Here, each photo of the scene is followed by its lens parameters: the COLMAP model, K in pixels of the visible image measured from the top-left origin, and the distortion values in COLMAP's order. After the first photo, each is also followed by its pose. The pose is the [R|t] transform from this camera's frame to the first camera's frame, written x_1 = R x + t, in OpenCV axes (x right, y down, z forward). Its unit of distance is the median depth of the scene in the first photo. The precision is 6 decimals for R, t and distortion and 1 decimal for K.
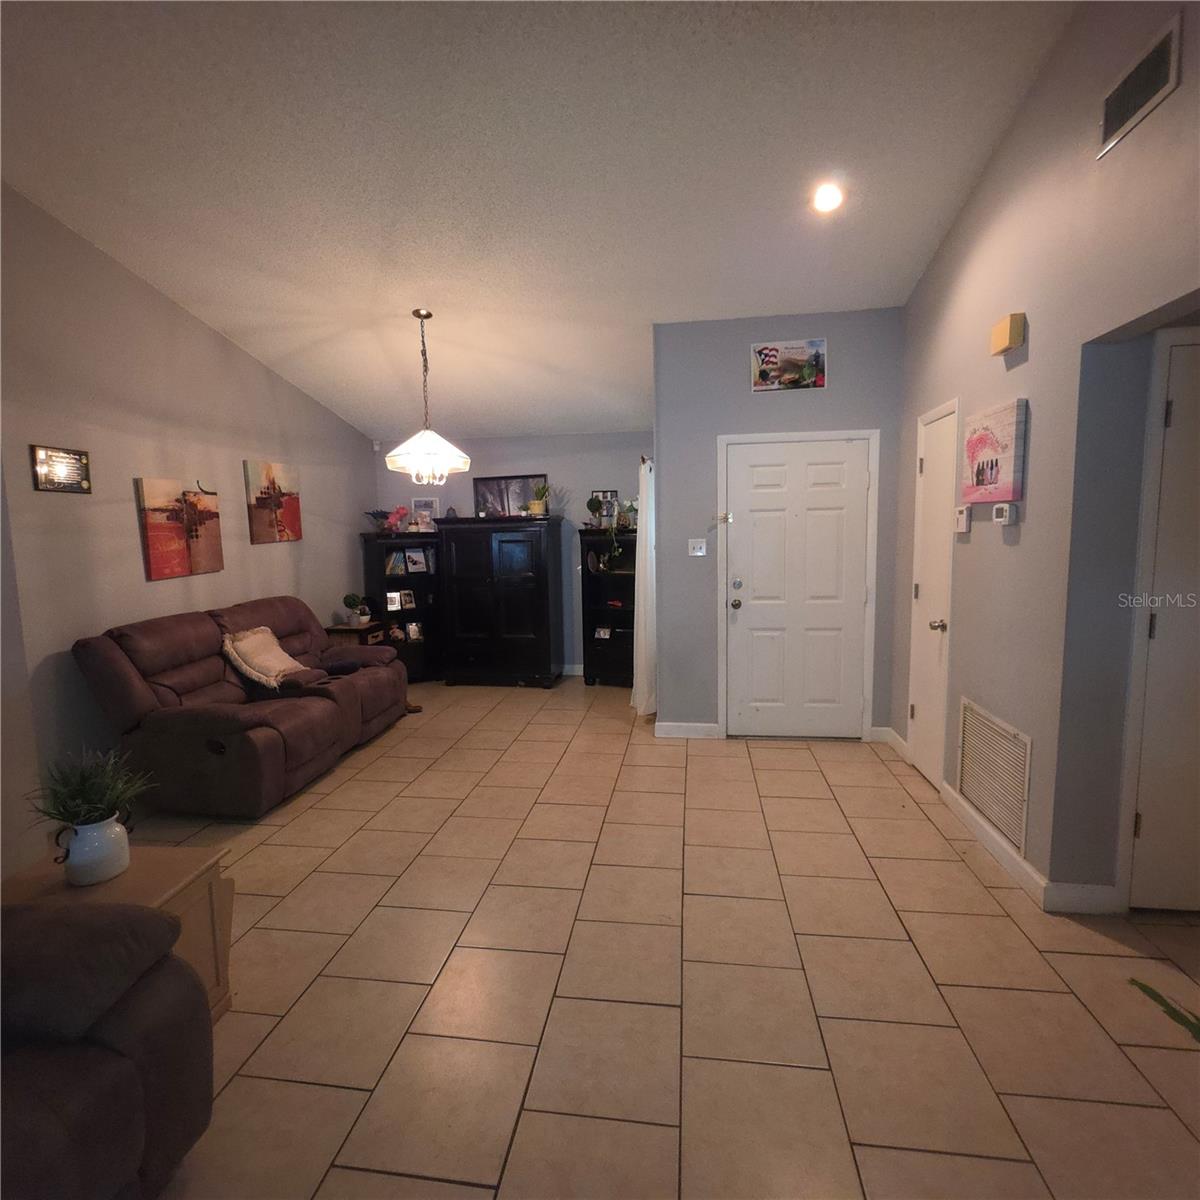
lens RADIAL K [[641.0, 0, 598.1], [0, 641.0, 600.8], [0, 0, 1]] dist [0.001795, -0.001274]
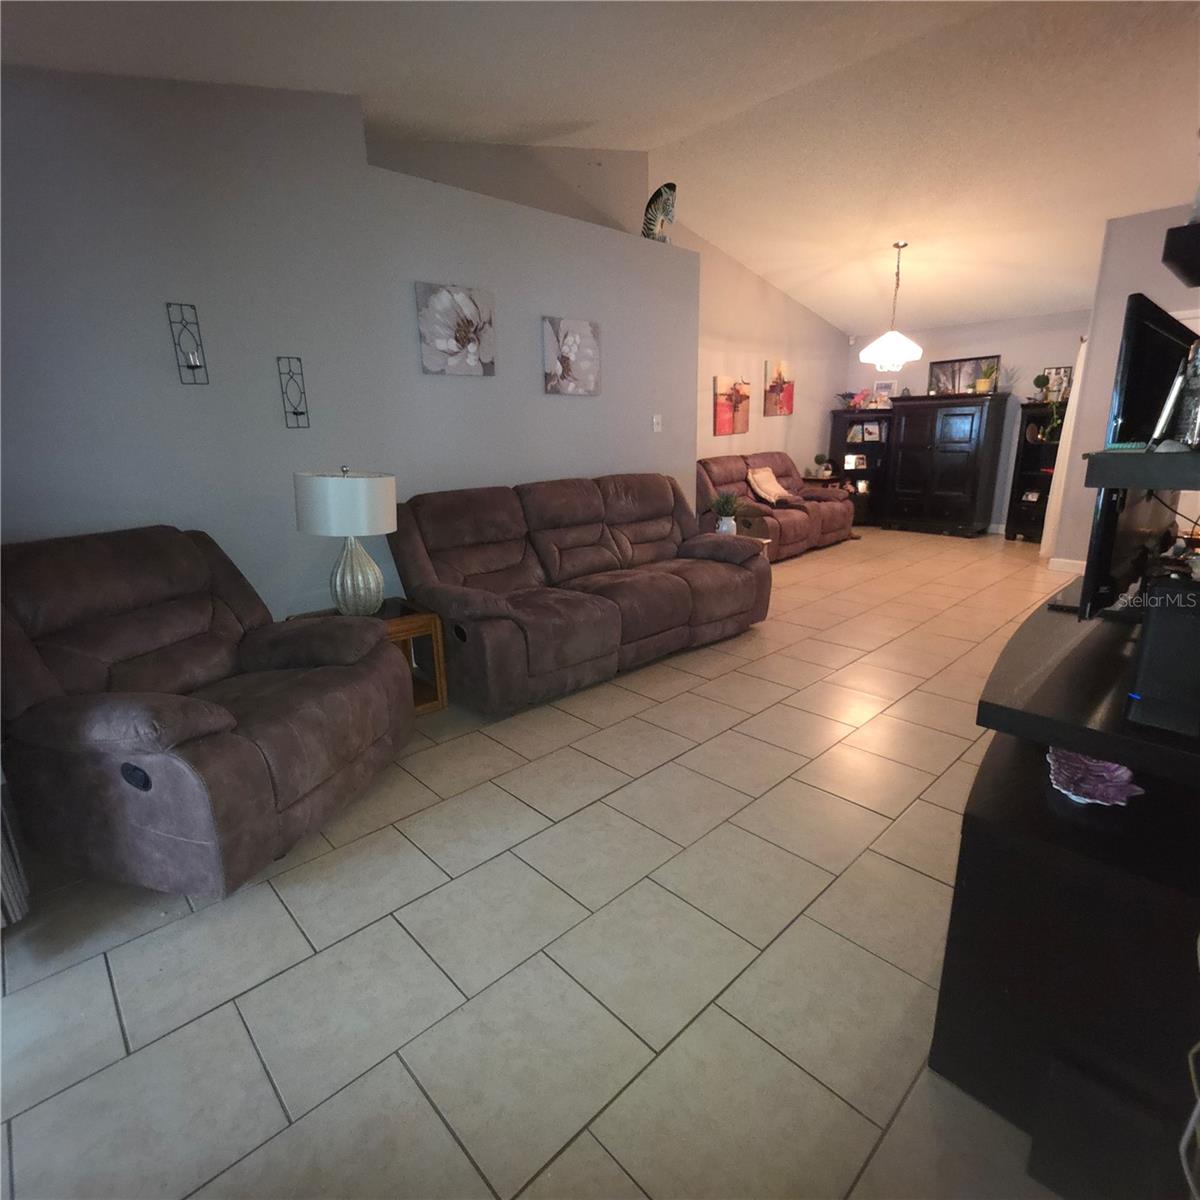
lens RADIAL K [[641.0, 0, 596.5], [0, 641.0, 595.9], [0, 0, 1]] dist [0.001795, -0.001274]
pose [[0.781703, 0.160032, -0.602769, 0.146131], [-0.061465, 0.981580, 0.180893, 0.079360], [0.620615, -0.104355, 0.777140, -0.488843]]
